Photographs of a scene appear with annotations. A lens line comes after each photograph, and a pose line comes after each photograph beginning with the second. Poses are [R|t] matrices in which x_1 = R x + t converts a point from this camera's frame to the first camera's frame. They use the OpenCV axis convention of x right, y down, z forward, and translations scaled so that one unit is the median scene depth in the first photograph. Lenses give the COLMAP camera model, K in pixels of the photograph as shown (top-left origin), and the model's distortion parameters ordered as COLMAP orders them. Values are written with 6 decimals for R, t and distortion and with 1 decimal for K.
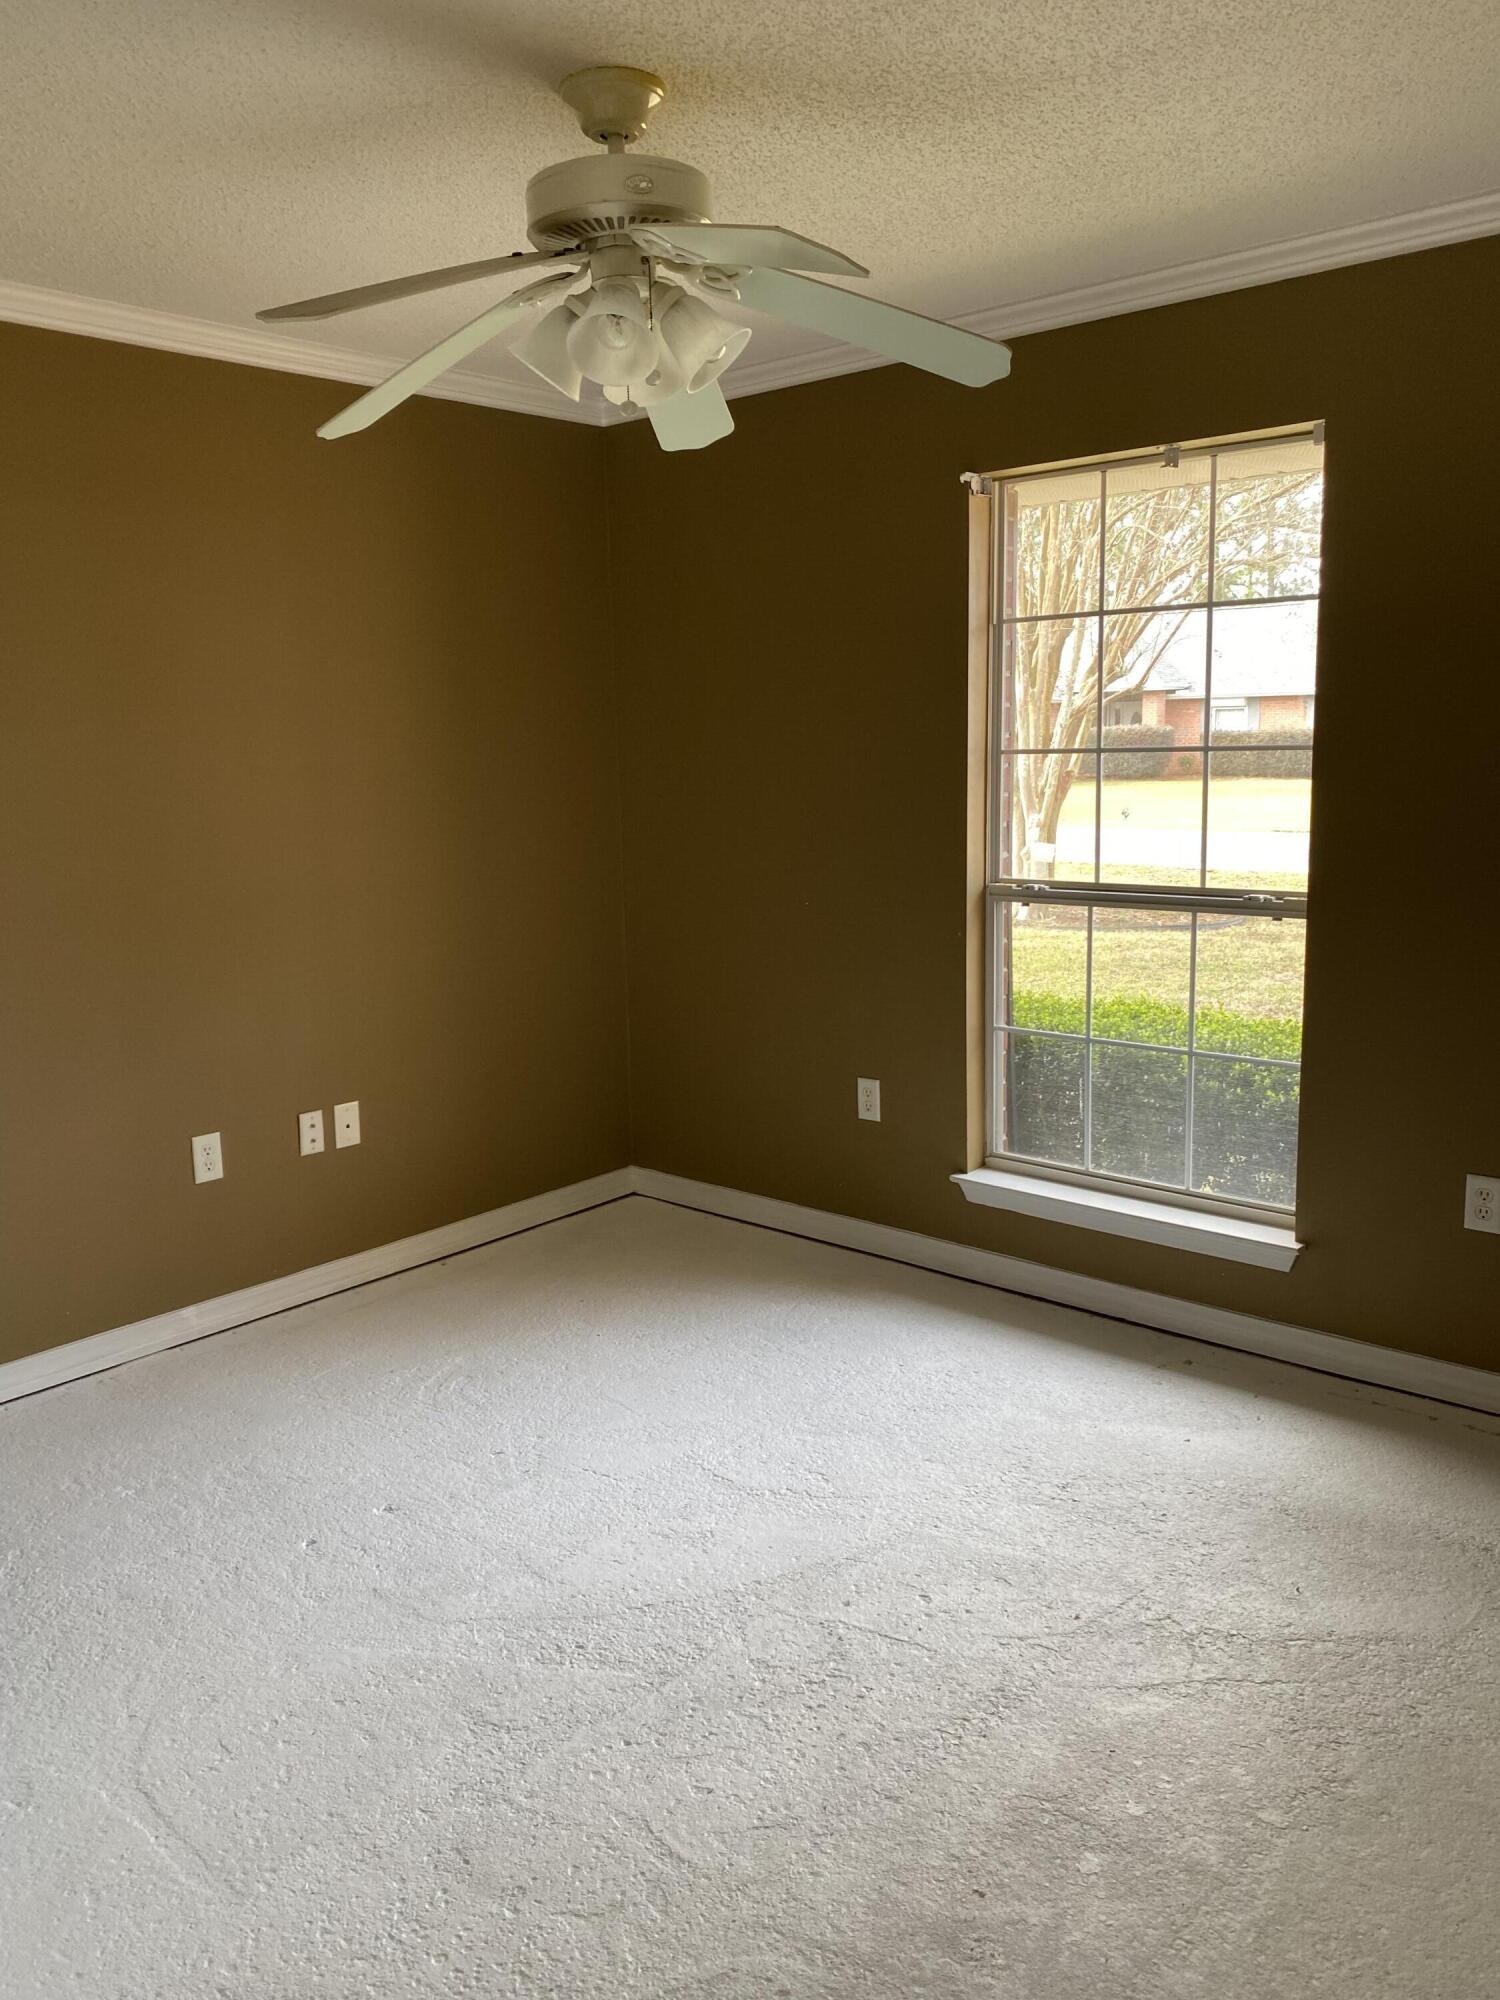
lens RADIAL K [[1516.1, 0, 764.7], [0, 1516.1, 993.9], [0, 0, 1]] dist [0.039244, -0.033582]
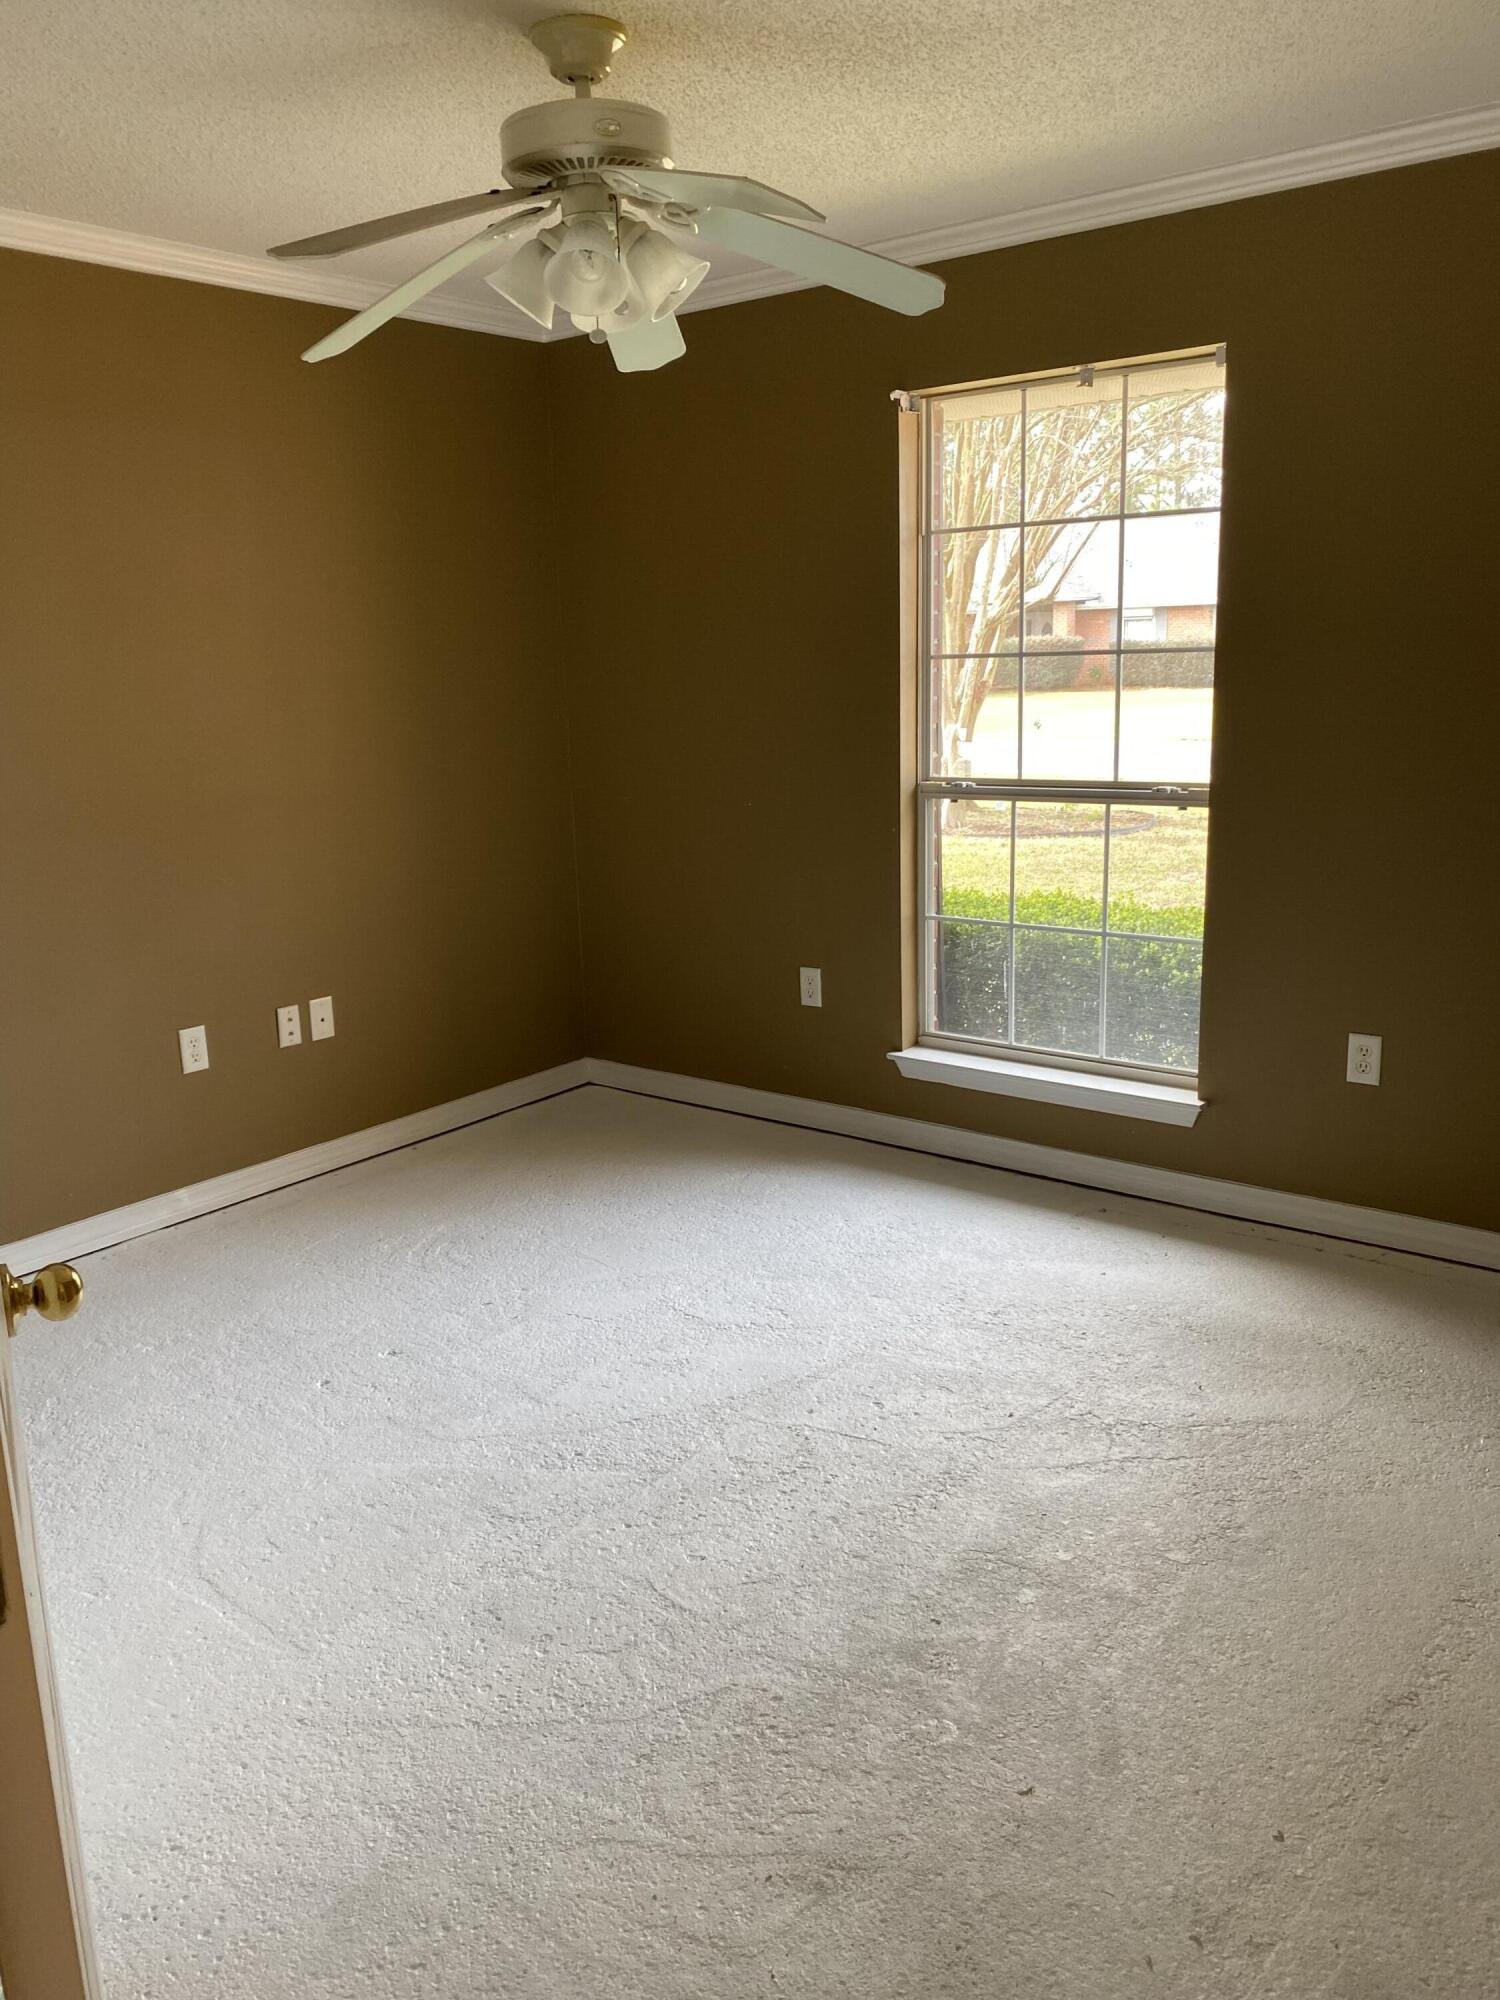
lens RADIAL K [[1516.1, 0, 761.2], [0, 1516.1, 1007.3], [0, 0, 1]] dist [0.039244, -0.033582]
pose [[0.998355, -0.020967, 0.053357, -0.036376], [0.017600, 0.997870, 0.062812, 0.024924], [-0.054560, -0.061769, 0.996598, -0.109081]]
